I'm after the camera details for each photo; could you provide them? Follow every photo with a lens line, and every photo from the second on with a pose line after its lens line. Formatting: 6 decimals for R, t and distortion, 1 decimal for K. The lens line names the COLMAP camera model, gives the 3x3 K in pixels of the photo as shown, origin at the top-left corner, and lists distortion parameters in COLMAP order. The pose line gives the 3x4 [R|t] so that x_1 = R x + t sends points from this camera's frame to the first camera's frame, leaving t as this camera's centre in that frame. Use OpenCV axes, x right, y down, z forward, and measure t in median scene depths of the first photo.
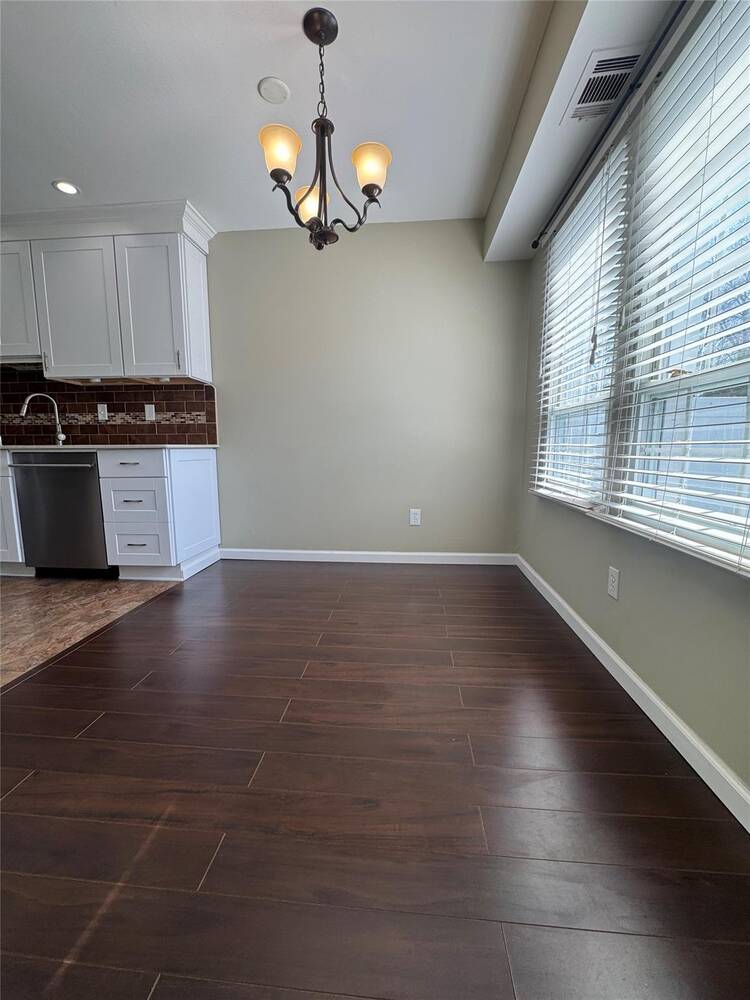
lens RADIAL K [[399.1, 0, 375.1], [0, 399.1, 498.7], [0, 0, 1]] dist [-0.002100, 0.000476]
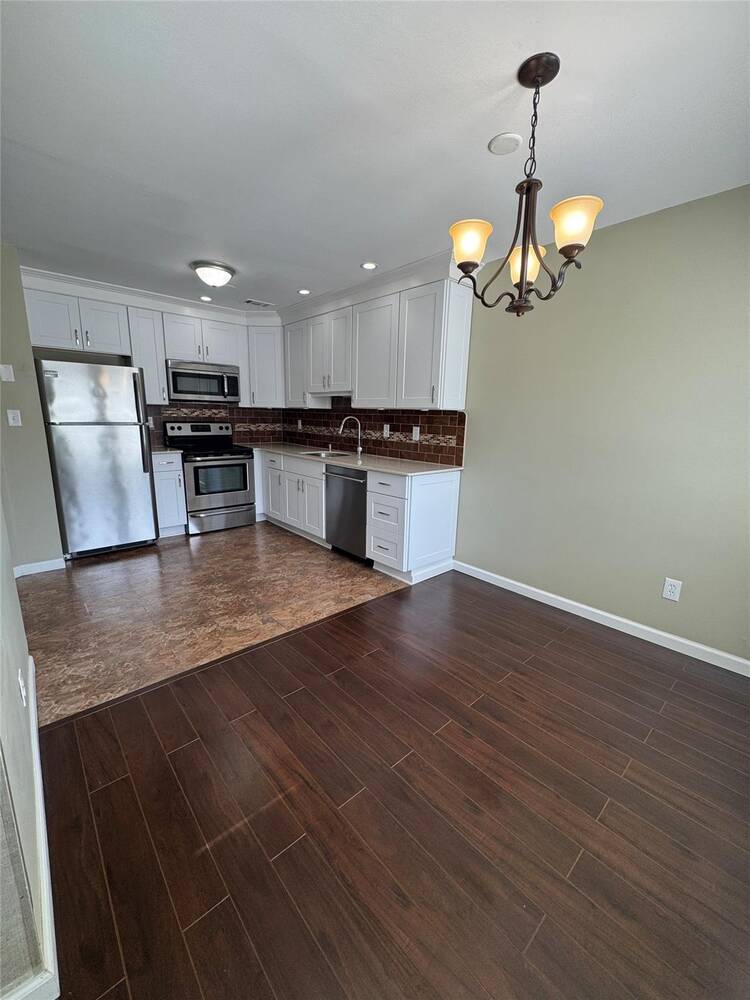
lens RADIAL K [[399.1, 0, 375.1], [0, 399.1, 498.7], [0, 0, 1]] dist [-0.002100, 0.000476]
pose [[0.732767, 0.158841, -0.661681, 0.181309], [-0.113702, 0.987285, 0.111087, -0.166065], [0.670913, -0.006167, 0.741510, 0.051948]]
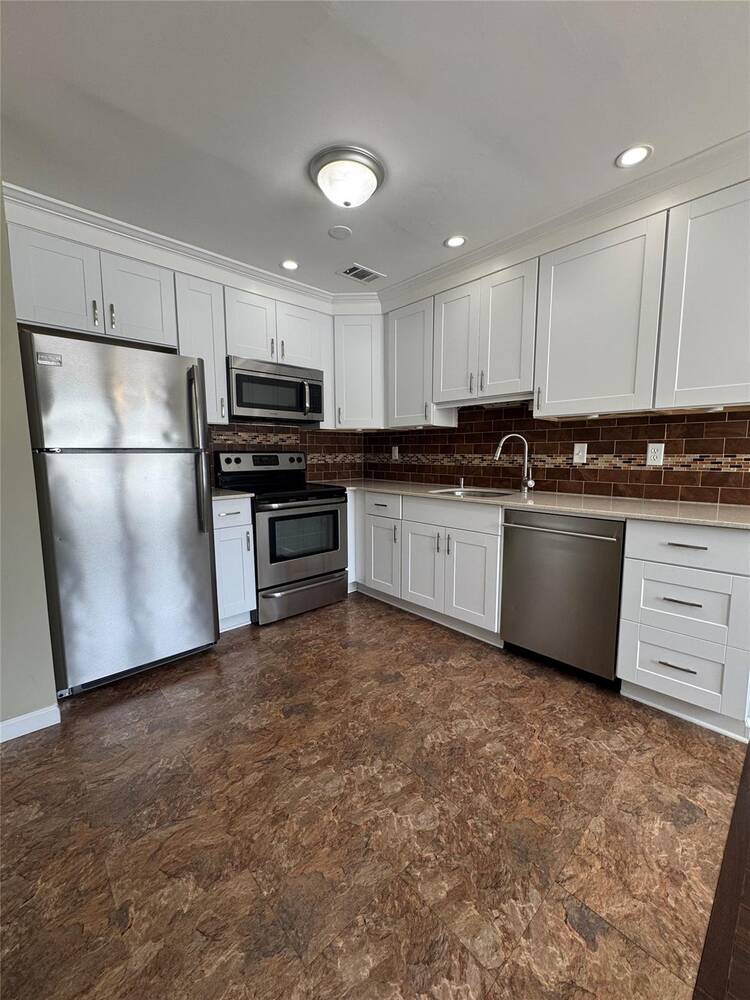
lens RADIAL K [[399.1, 0, 375.4], [0, 399.1, 498.9], [0, 0, 1]] dist [-0.002100, 0.000476]
pose [[0.743917, 0.075467, -0.663997, -0.529836], [-0.085778, 0.996167, 0.017117, -0.123522], [0.662743, 0.044222, 0.747540, 0.163973]]
